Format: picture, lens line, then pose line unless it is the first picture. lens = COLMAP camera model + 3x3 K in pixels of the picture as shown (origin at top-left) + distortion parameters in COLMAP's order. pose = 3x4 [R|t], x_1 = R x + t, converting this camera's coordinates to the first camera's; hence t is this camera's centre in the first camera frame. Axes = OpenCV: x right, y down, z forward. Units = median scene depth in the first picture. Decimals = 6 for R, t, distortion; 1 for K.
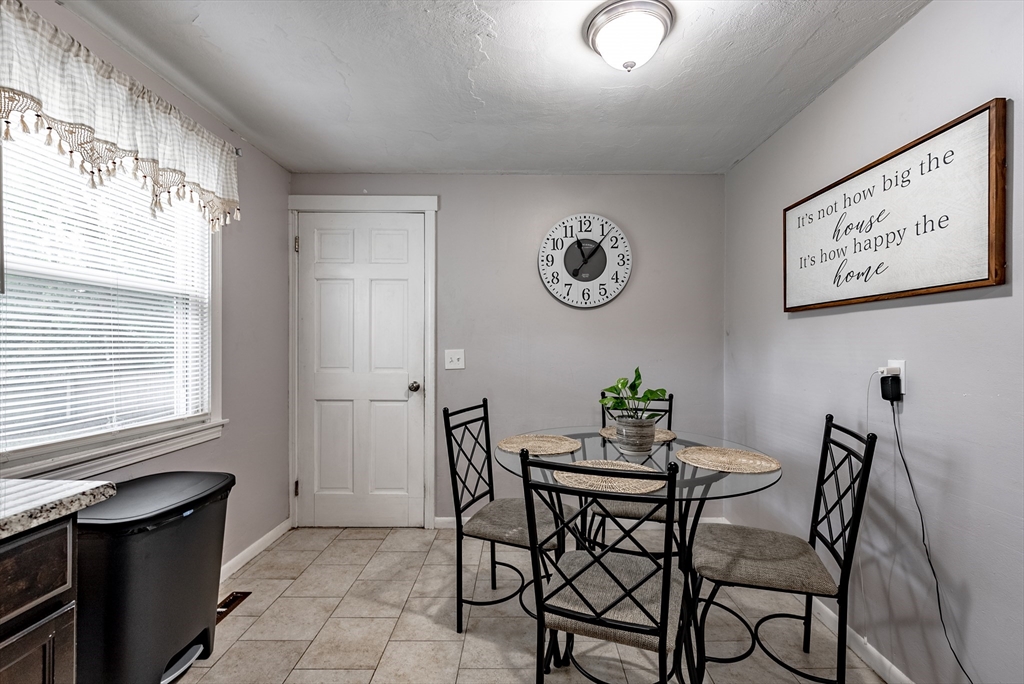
lens RADIAL K [[441.2, 0, 527.1], [0, 441.2, 344.9], [0, 0, 1]] dist [-0.000438, -0.000009]
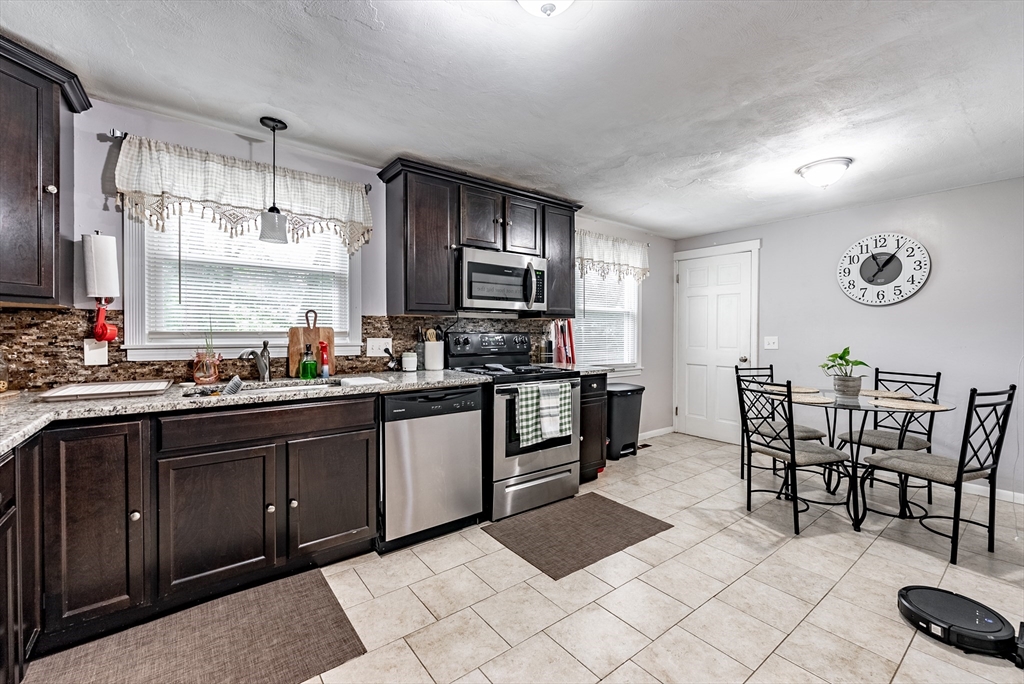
lens RADIAL K [[422.5, 0, 512.1], [0, 422.5, 337.7], [0, 0, 1]] dist [0.000027, -0.000338]
pose [[0.605768, 0.010863, -0.795567, 0.641122], [-0.002701, 0.999929, 0.011597, -0.000209], [0.795636, -0.004876, 0.605755, -0.855425]]
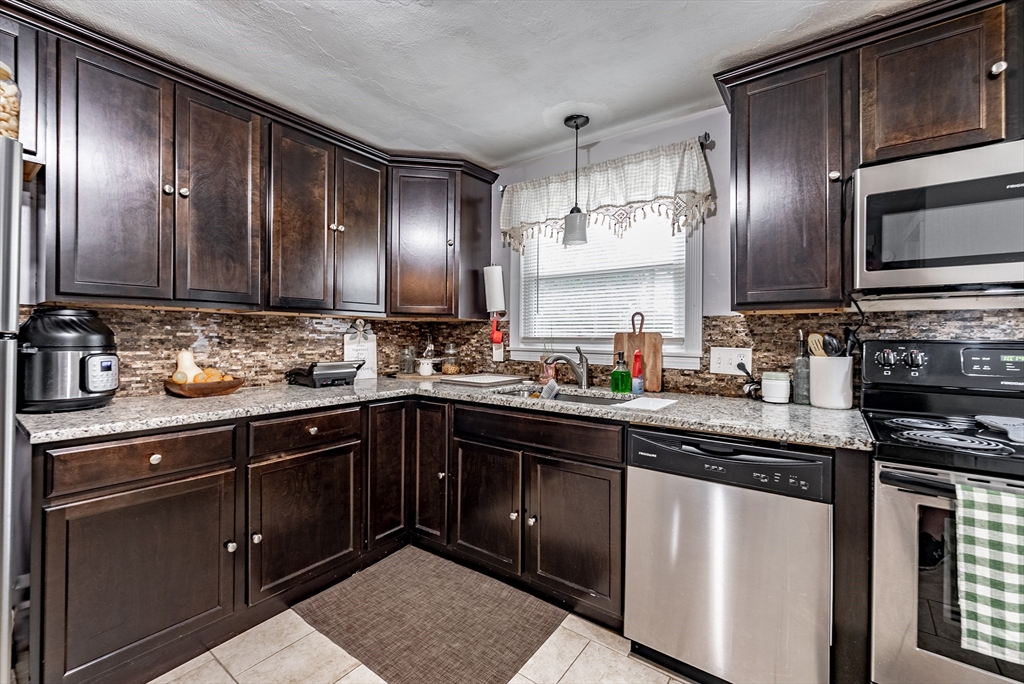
lens RADIAL K [[424.2, 0, 514.7], [0, 424.2, 335.8], [0, 0, 1]] dist [0.000253, -0.000253]
pose [[-0.595665, -0.009843, -0.803172, 0.333060], [-0.011216, 0.999929, -0.003937, 0.000924], [0.803154, 0.006663, -0.595734, -0.183744]]
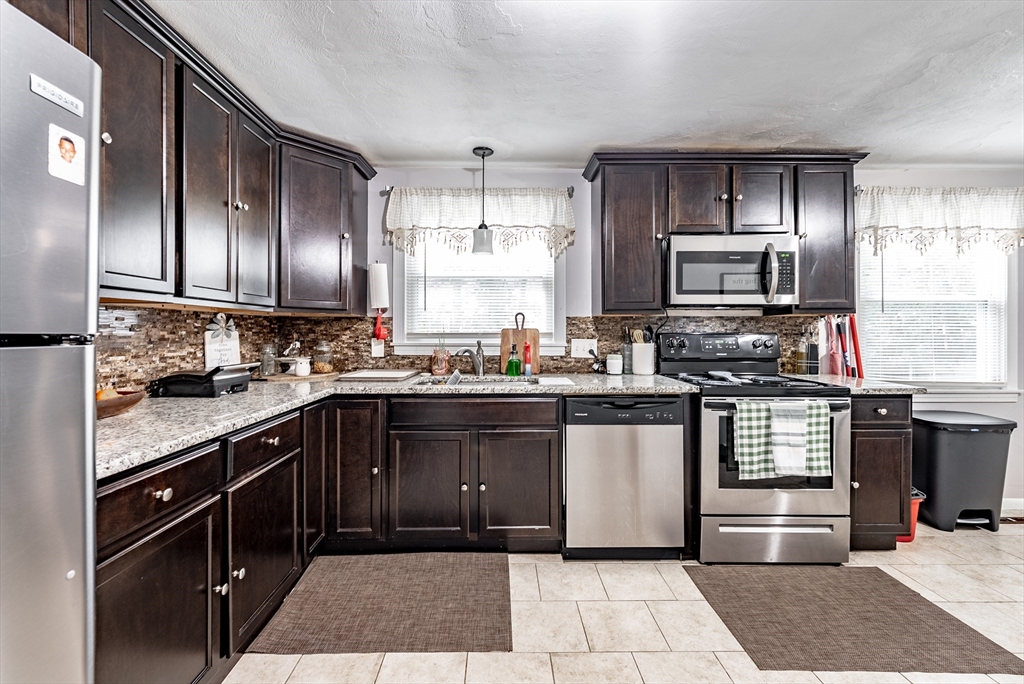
lens RADIAL K [[425.8, 0, 504.3], [0, 425.8, 332.3], [0, 0, 1]] dist [0.000497, -0.000354]
pose [[0.002184, -0.002432, -0.999995, 0.656034], [-0.002214, 0.999995, -0.002437, 0.000056], [0.999995, 0.002219, 0.002178, -0.624142]]
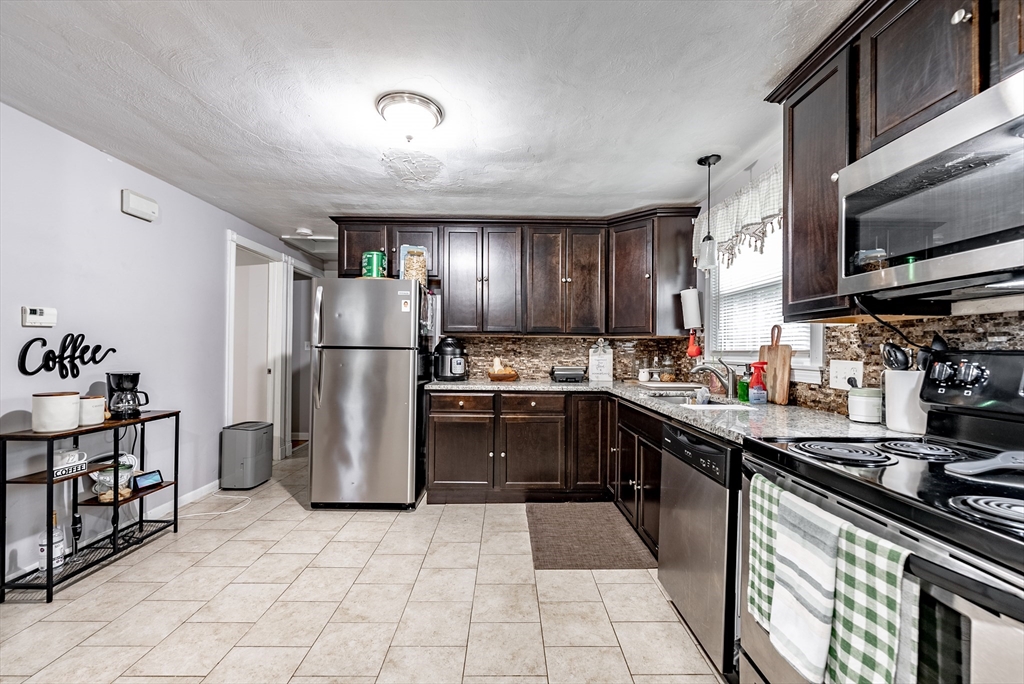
lens RADIAL K [[430.8, 0, 516.0], [0, 430.8, 348.7], [0, 0, 1]] dist [-0.000192, -0.000130]
pose [[-0.999813, -0.013256, -0.014045, -0.039771], [-0.013216, 0.999908, -0.002909, 0.005611], [0.014082, -0.002723, -0.999897, 0.505680]]
